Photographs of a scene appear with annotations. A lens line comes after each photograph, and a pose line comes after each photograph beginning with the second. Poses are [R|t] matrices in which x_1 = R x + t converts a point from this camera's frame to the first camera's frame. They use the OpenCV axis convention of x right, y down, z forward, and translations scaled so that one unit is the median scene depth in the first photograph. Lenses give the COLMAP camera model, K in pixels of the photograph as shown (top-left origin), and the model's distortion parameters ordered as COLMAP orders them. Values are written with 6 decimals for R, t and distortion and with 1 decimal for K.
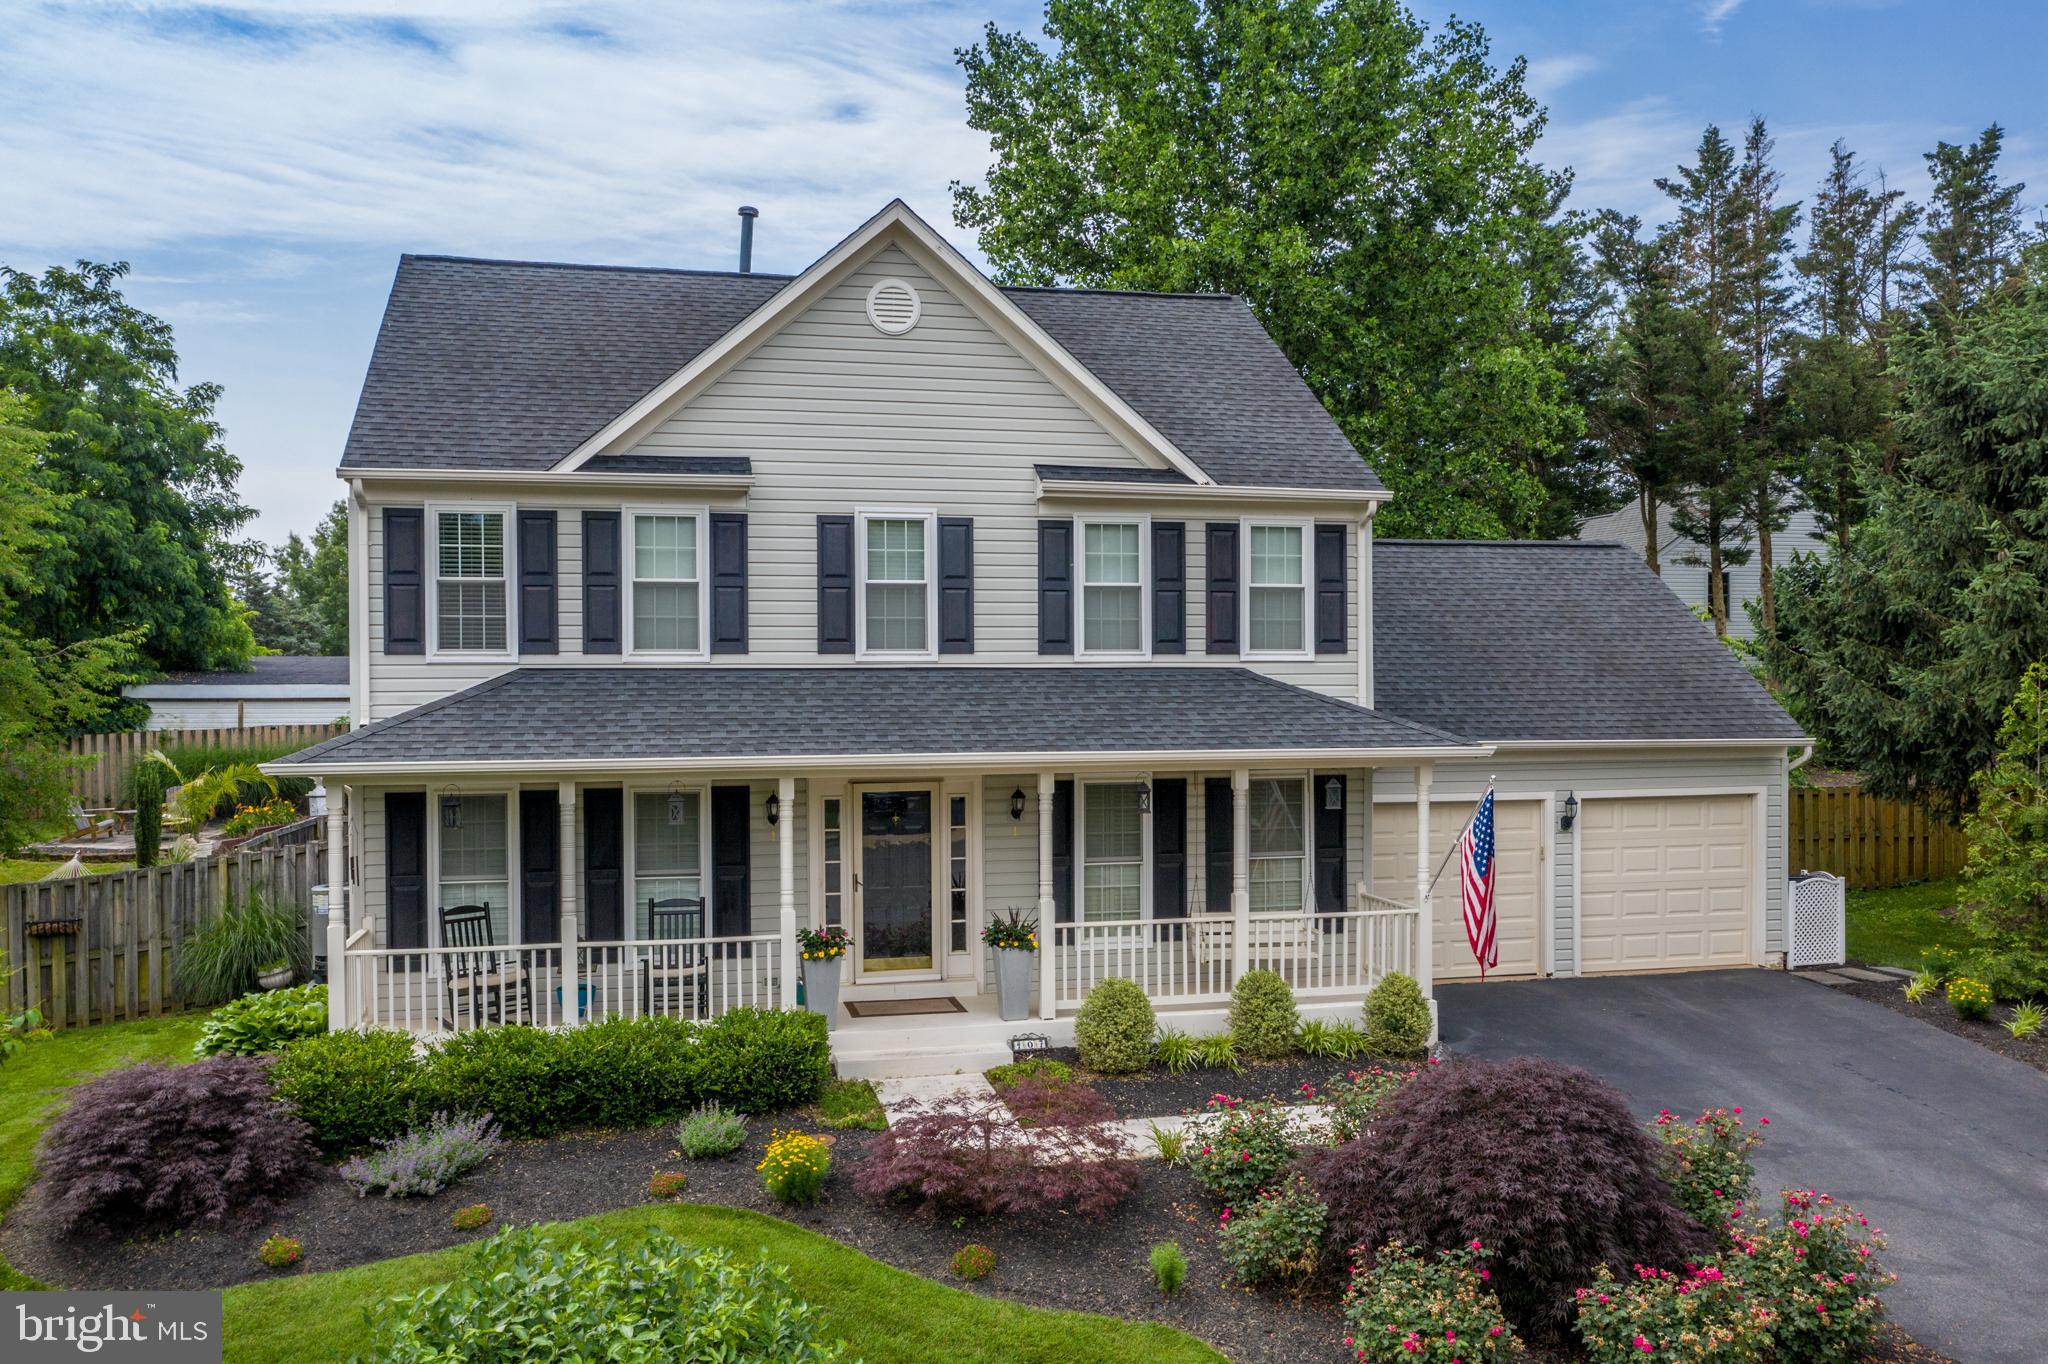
lens RADIAL K [[1752.4, 0, 1041.0], [0, 1752.4, 686.3], [0, 0, 1]] dist [-0.000154, 0.011837]
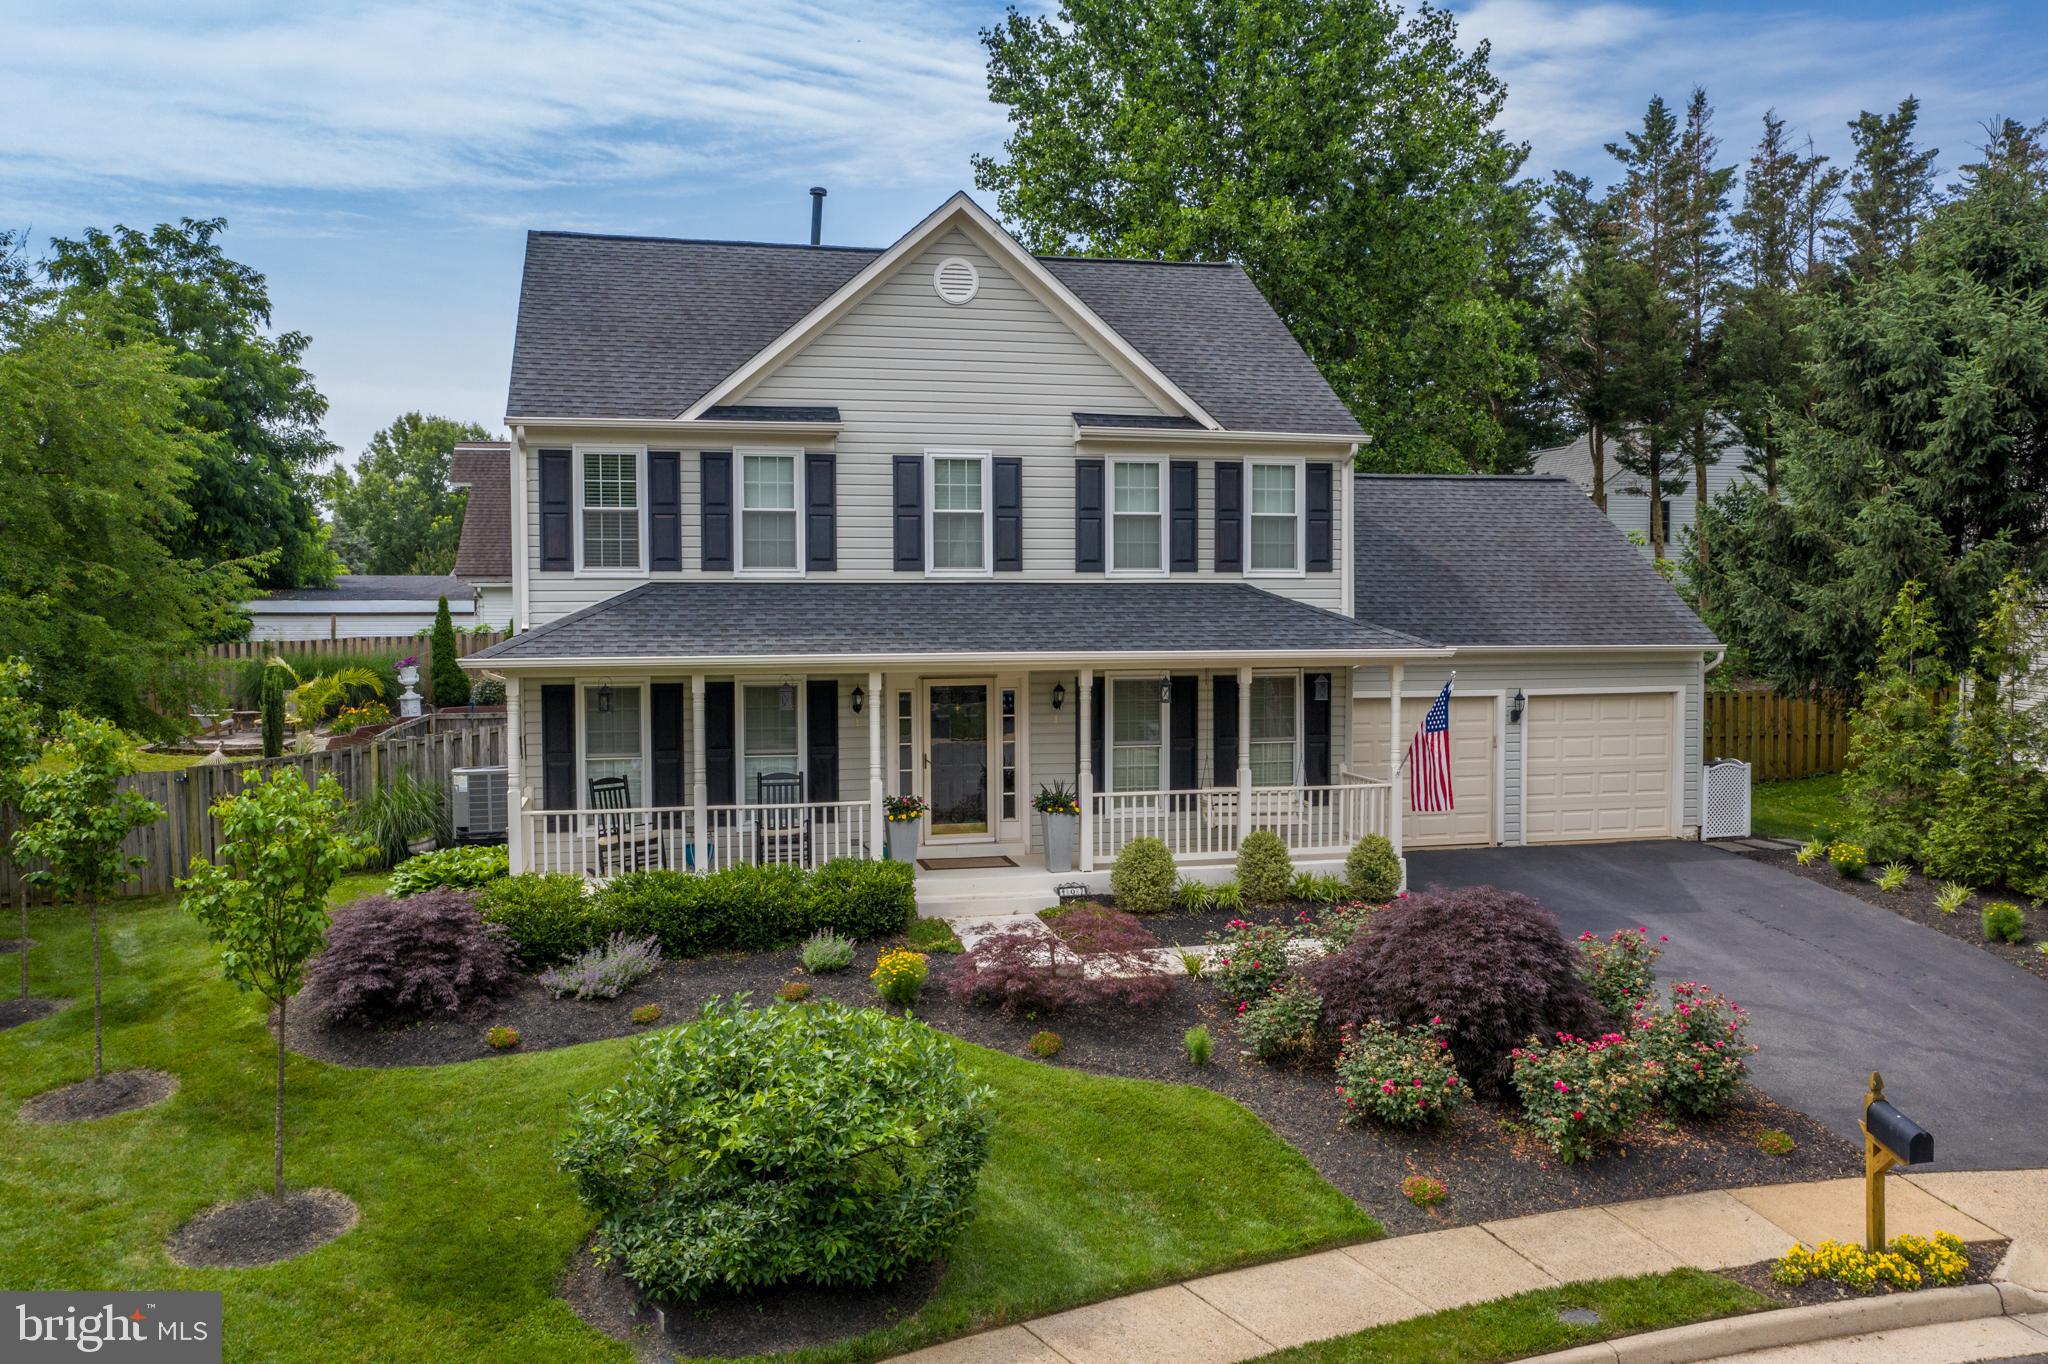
lens RADIAL K [[1752.4, 0, 1005.2], [0, 1752.4, 675.6], [0, 0, 1]] dist [-0.000154, 0.011837]
pose [[0.999997, 0.001017, 0.002118, -0.050067], [-0.001095, 0.999304, 0.037292, 0.007601], [-0.002079, -0.037294, 0.999302, -0.192388]]
